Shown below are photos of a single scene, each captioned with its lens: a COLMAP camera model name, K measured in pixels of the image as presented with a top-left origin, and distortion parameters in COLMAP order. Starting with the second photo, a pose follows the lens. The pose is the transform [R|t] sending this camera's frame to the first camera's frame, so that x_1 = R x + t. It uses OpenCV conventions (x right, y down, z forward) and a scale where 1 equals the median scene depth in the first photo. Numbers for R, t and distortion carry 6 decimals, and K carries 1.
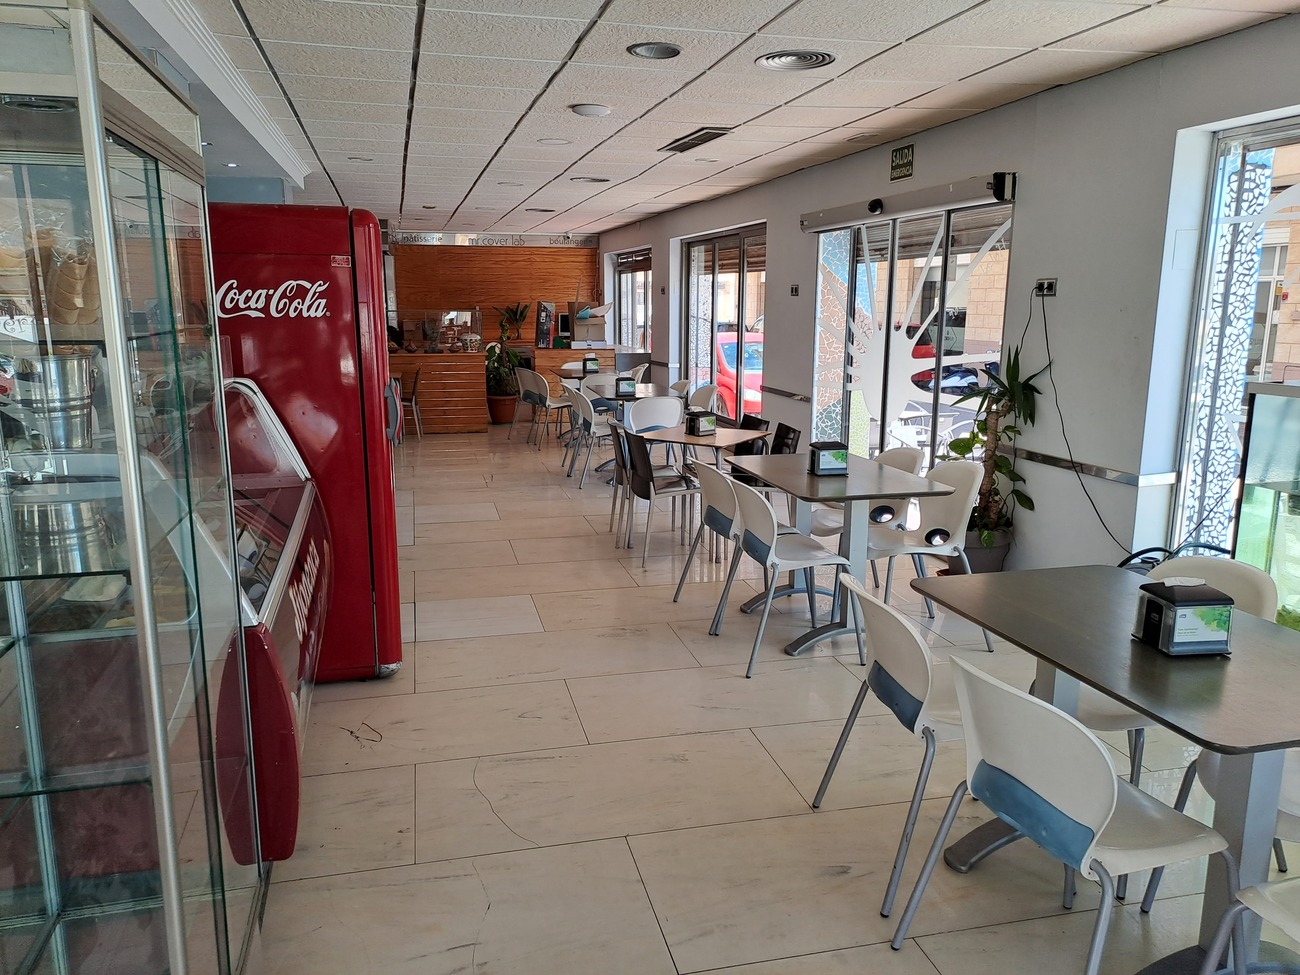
lens RADIAL K [[960.9, 0, 642.4], [0, 960.9, 485.8], [0, 0, 1]] dist [0.062653, -0.042378]
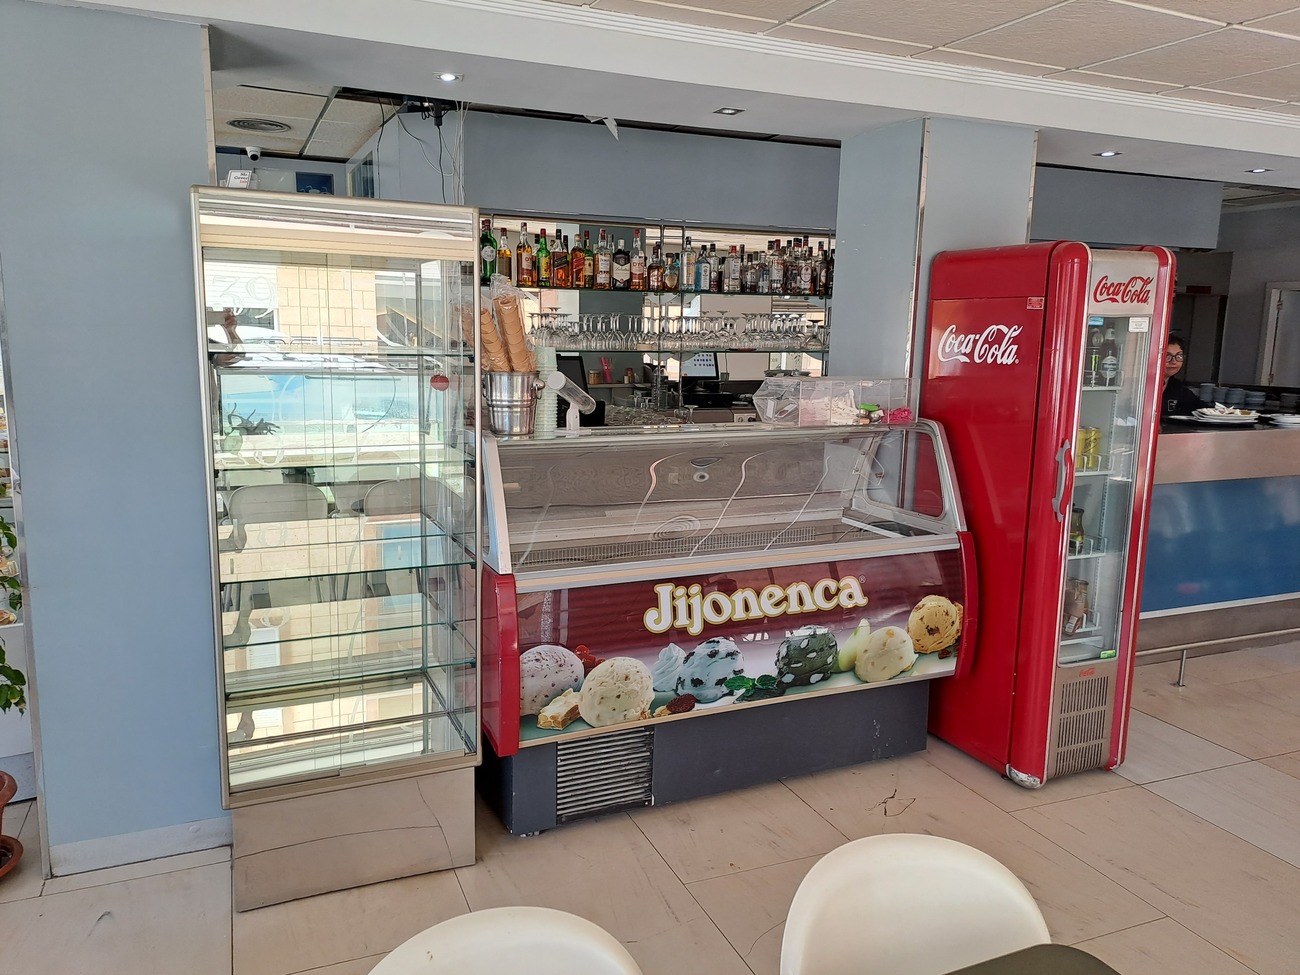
lens RADIAL K [[960.9, 0, 645.1], [0, 960.9, 480.1], [0, 0, 1]] dist [0.062653, -0.042378]
pose [[0.182941, 0.158564, -0.970253, 0.456525], [-0.210760, 0.970288, 0.118831, -0.094162], [0.960267, 0.182752, 0.210925, 0.447947]]
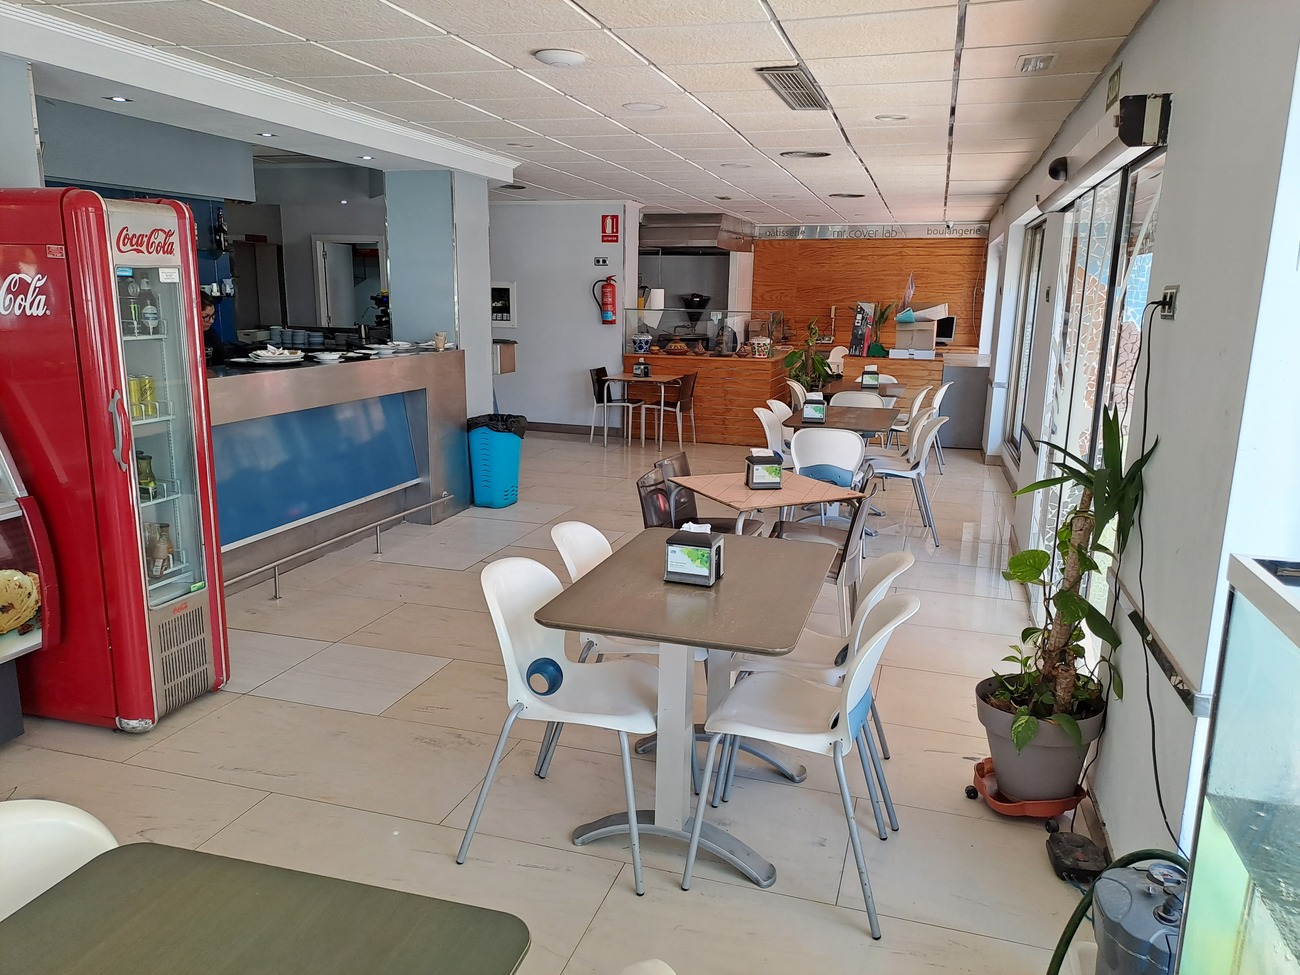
lens RADIAL K [[960.9, 0, 647.1], [0, 960.9, 495.2], [0, 0, 1]] dist [0.062653, -0.042378]
pose [[0.862836, 0.120804, -0.490836, 0.528739], [-0.114240, 0.992502, 0.043452, -0.103355], [0.492405, 0.018581, 0.870168, 0.455680]]
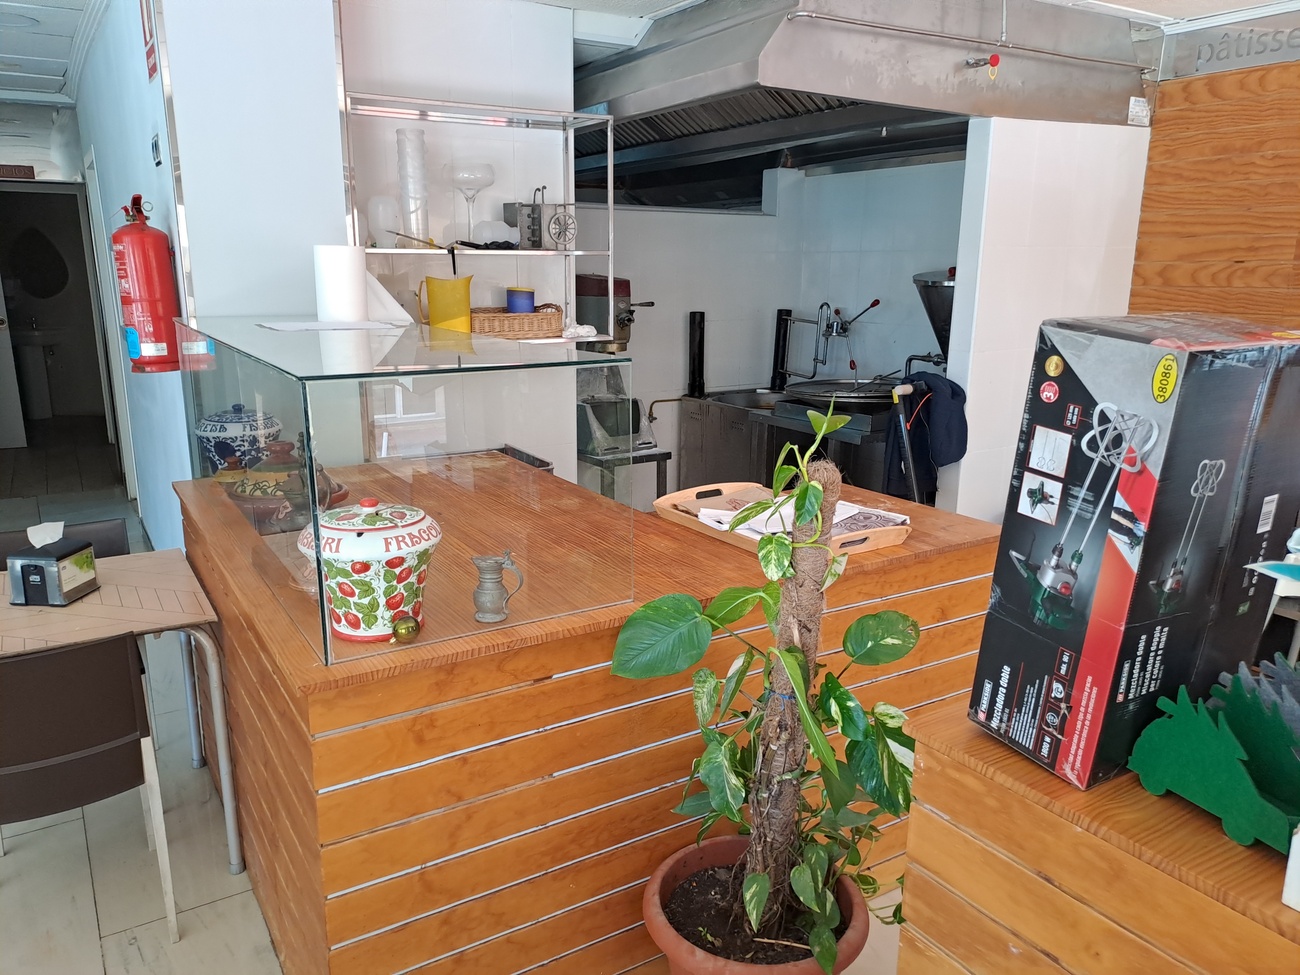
lens RADIAL K [[960.9, 0, 643.4], [0, 960.9, 484.4], [0, 0, 1]] dist [0.062653, -0.042378]
pose [[0.344374, 0.215445, -0.913778, -0.067762], [-0.186851, 0.969570, 0.158181, -0.542456], [0.920051, 0.116267, 0.374151, 2.737143]]
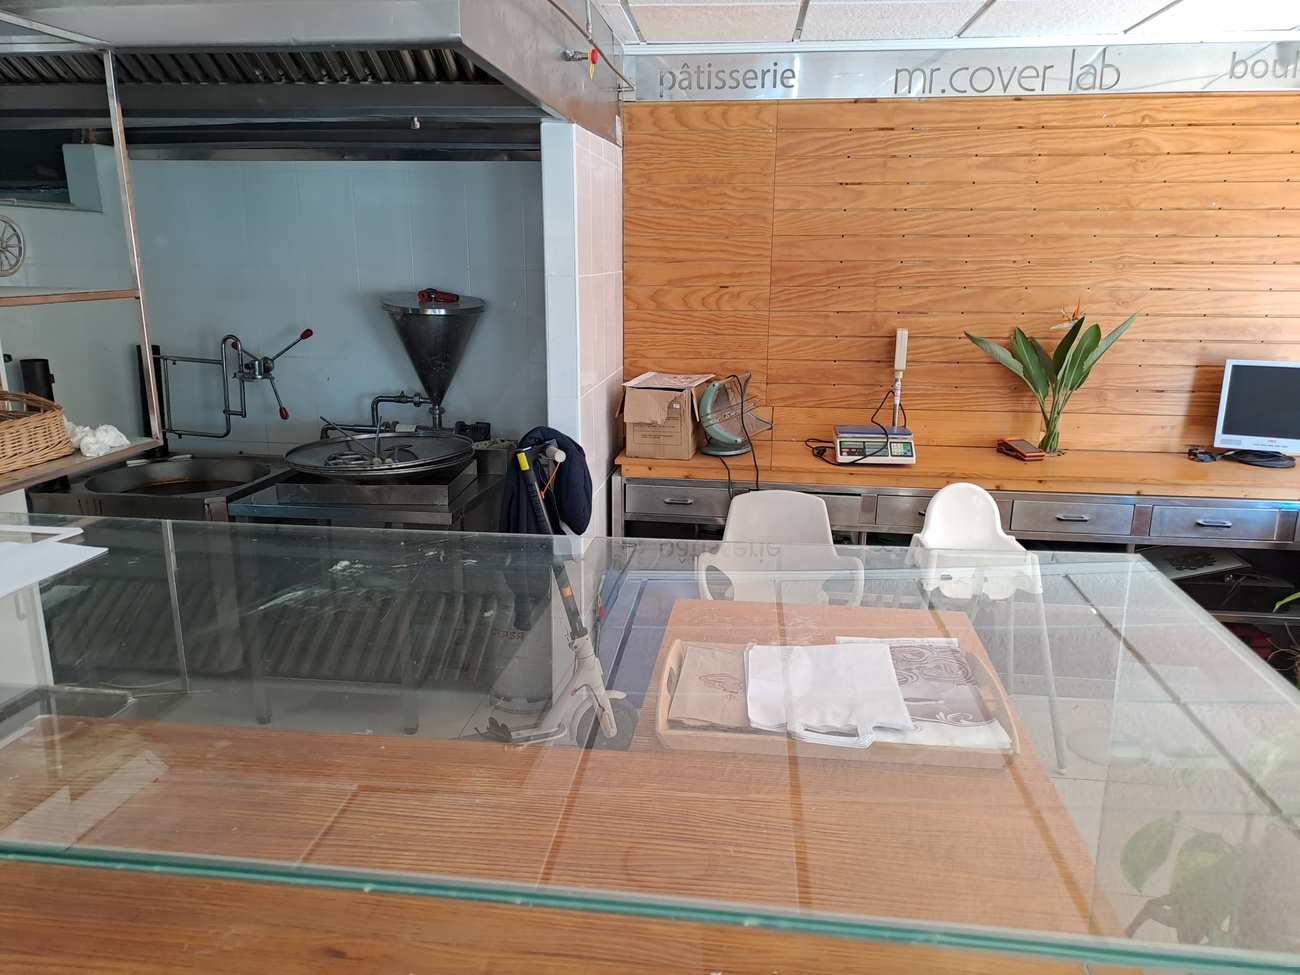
lens RADIAL K [[960.9, 0, 650.1], [0, 960.9, 494.3], [0, 0, 1]] dist [0.062653, -0.042378]
pose [[0.940326, 0.088218, -0.328641, -0.527685], [-0.072951, 0.995617, 0.058523, -0.549584], [0.332364, -0.031056, 0.942640, 2.625652]]
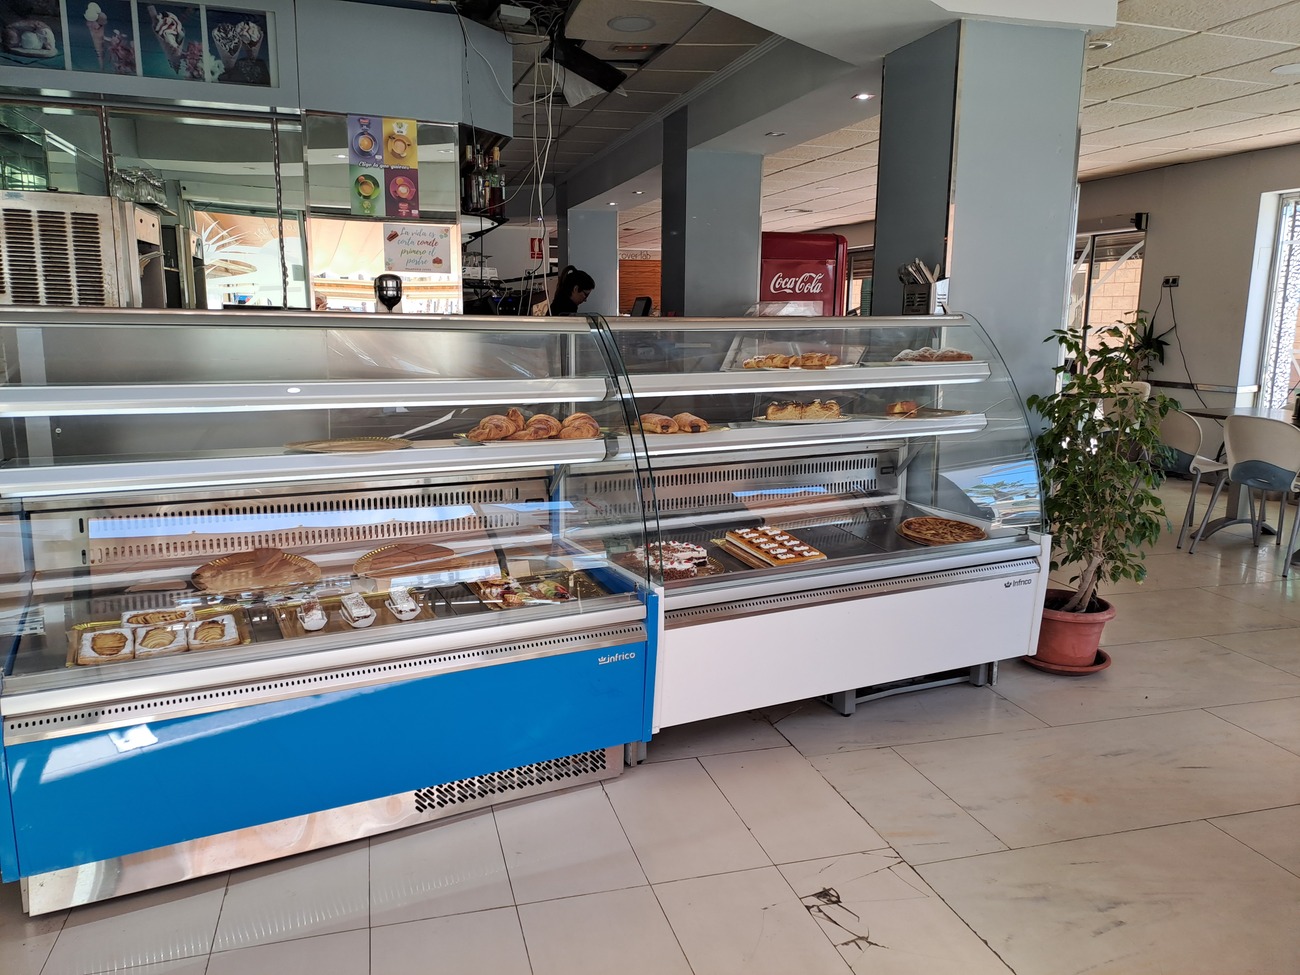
lens RADIAL K [[960.9, 0, 639.2], [0, 960.9, 485.6], [0, 0, 1]] dist [0.062653, -0.042378]
pose [[0.998936, -0.003410, 0.045986, -0.668523], [0.004159, 0.999860, -0.016201, 0.197282], [-0.045924, 0.016375, 0.998811, -0.729298]]
